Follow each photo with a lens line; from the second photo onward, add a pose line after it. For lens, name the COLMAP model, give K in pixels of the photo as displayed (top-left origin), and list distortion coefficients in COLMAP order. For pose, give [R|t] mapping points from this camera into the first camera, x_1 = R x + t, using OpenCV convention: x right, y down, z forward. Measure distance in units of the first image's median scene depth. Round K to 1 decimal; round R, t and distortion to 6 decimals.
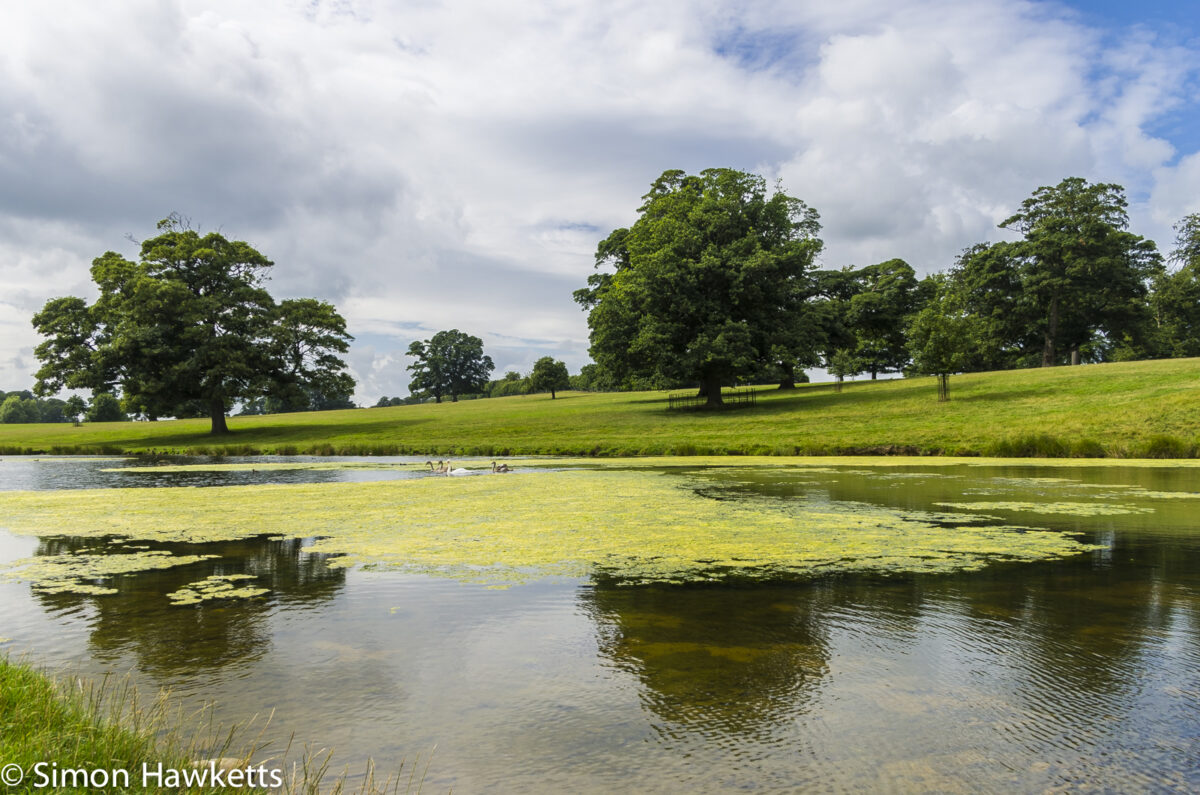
lens RADIAL K [[946.5, 0, 600.0], [0, 946.5, 397.5], [0, 0, 1]] dist [0.008424, -0.003322]
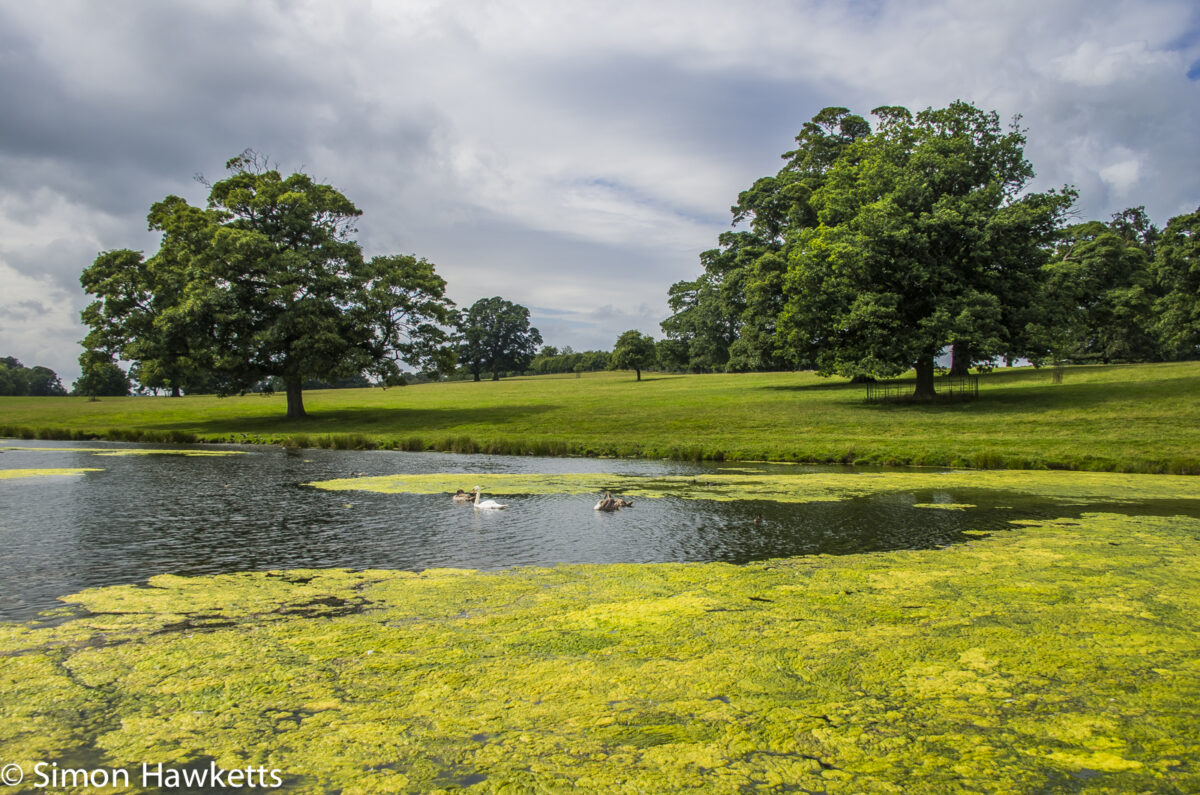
lens RADIAL K [[1068.9, 0, 600.0], [0, 1068.9, 397.5], [0, 0, 1]] dist [-0.056927, 0.014548]
pose [[0.999465, 0.020283, -0.025652, -0.113961], [-0.019771, 0.999603, 0.020052, -0.003573], [0.026049, -0.019534, 0.999470, 0.081552]]
